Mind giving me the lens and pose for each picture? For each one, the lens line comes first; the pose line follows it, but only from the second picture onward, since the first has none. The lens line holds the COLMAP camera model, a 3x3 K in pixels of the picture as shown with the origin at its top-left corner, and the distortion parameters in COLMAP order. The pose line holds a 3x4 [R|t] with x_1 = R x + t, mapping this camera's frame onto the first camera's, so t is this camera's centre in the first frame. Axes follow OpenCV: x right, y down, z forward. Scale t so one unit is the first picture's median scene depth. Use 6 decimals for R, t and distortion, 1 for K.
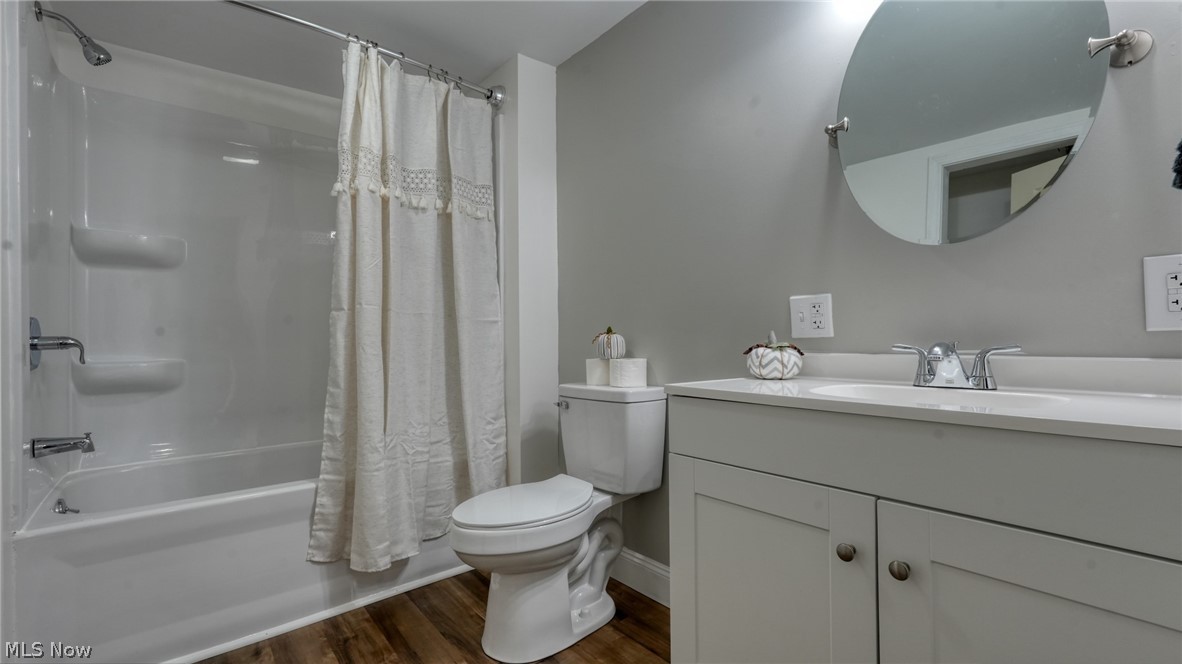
lens RADIAL K [[517.9, 0, 589.5], [0, 517.9, 332.8], [0, 0, 1]] dist [-0.015954, 0.007902]
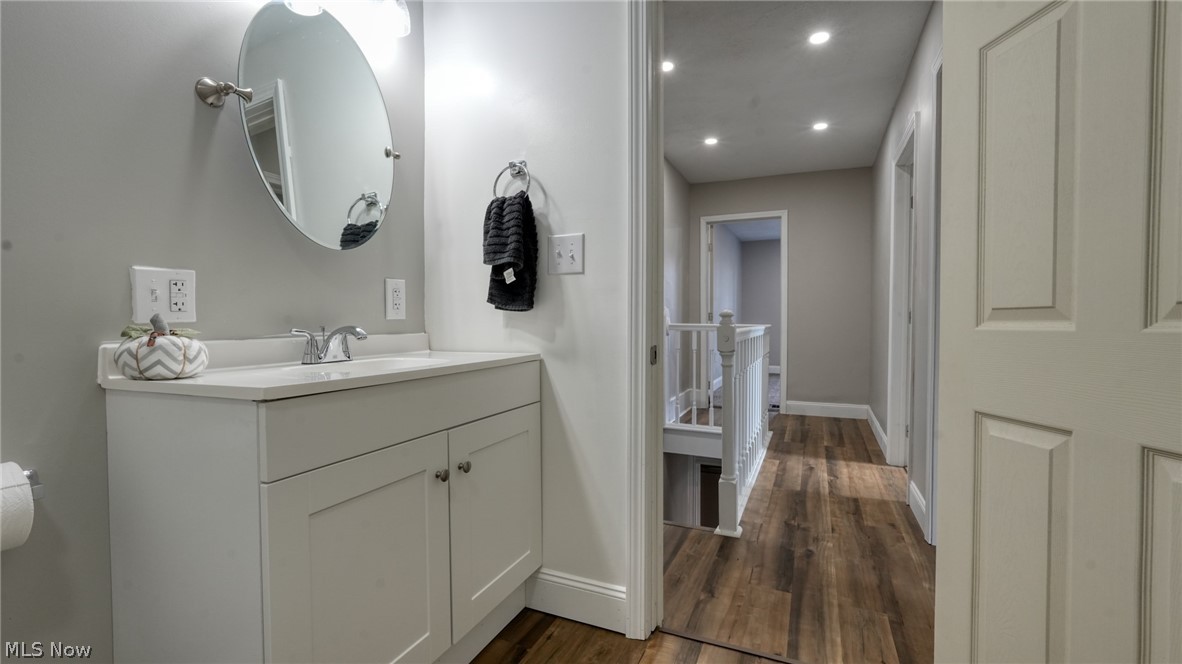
lens RADIAL K [[517.9, 0, 589.5], [0, 517.9, 332.8], [0, 0, 1]] dist [-0.015954, 0.007902]
pose [[-0.471372, -0.006358, 0.881912, -0.614995], [0.002709, 0.999959, 0.008657, 0.021476], [-0.881930, 0.006469, -0.471335, 0.880207]]
